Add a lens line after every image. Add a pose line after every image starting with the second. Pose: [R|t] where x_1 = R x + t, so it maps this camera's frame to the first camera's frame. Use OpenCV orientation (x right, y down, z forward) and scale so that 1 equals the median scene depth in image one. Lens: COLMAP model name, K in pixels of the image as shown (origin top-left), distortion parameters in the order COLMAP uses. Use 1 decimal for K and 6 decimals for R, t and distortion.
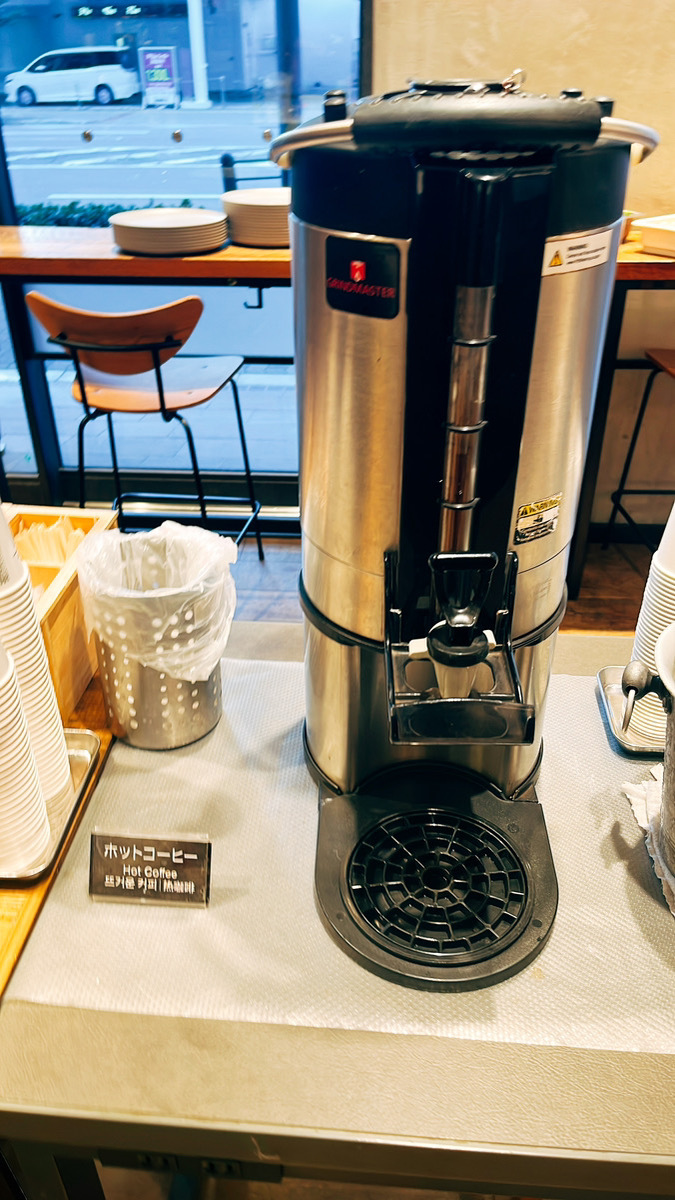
lens RADIAL K [[890.6, 0, 330.9], [0, 890.6, 605.3], [0, 0, 1]] dist [0.031255, -0.005777]
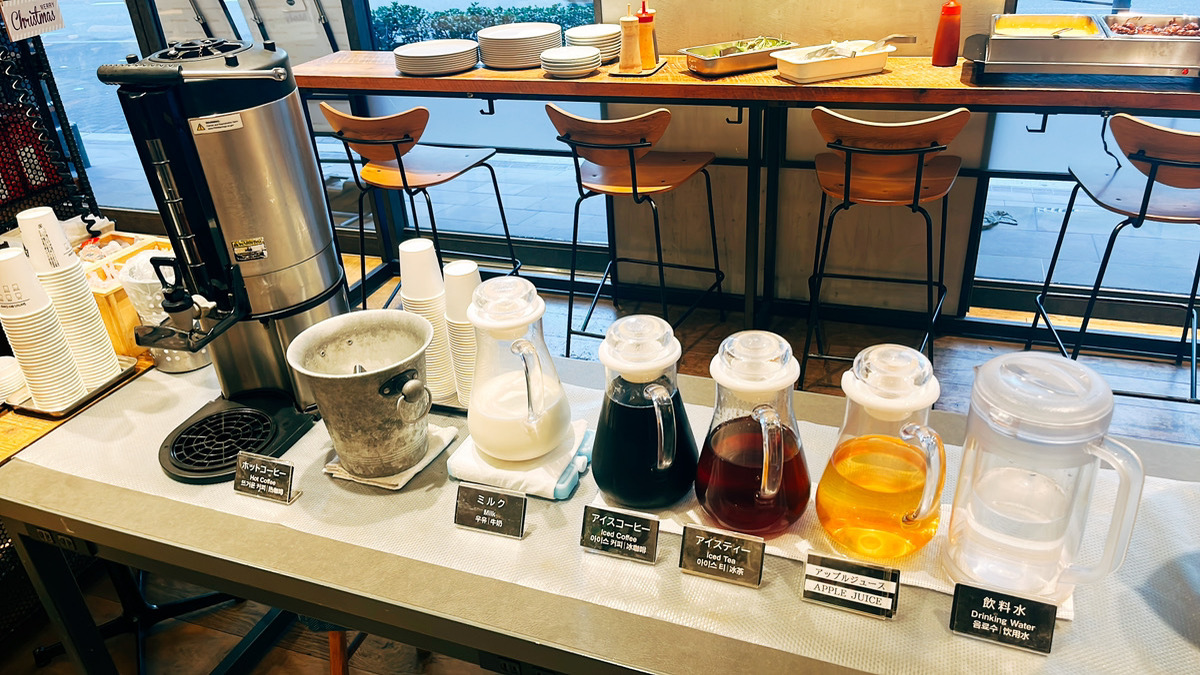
lens RADIAL K [[871.8, 0, 600.0], [0, 871.8, 337.5], [0, 0, 1]] dist [0.026779, -0.002784]
pose [[0.956987, 0.090450, -0.275671, 1.331928], [-0.102291, 0.994336, -0.028849, 0.063577], [0.271500, 0.055807, 0.960819, -0.562679]]
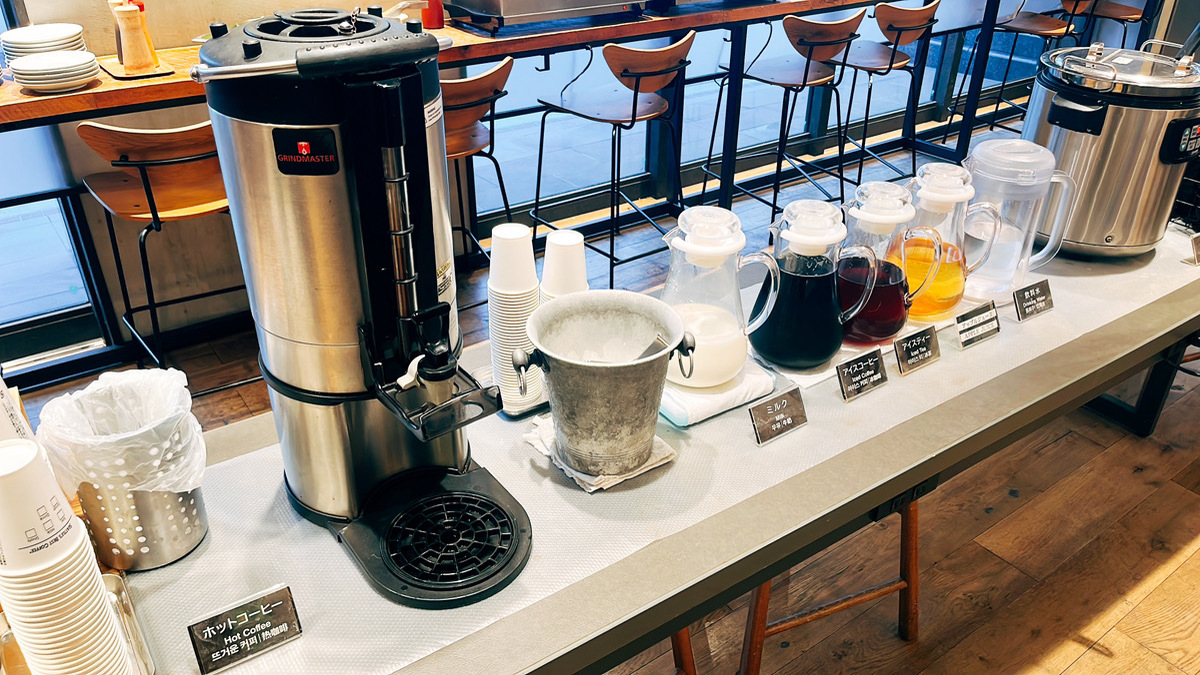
lens RADIAL K [[890.6, 0, 595.5], [0, 890.6, 330.1], [0, 0, 1]] dist [0.031255, -0.005777]
pose [[0.773056, -0.298318, 0.559812, -0.385879], [0.320497, 0.945274, 0.061146, -0.018766], [-0.547417, 0.132149, 0.826360, -0.334107]]
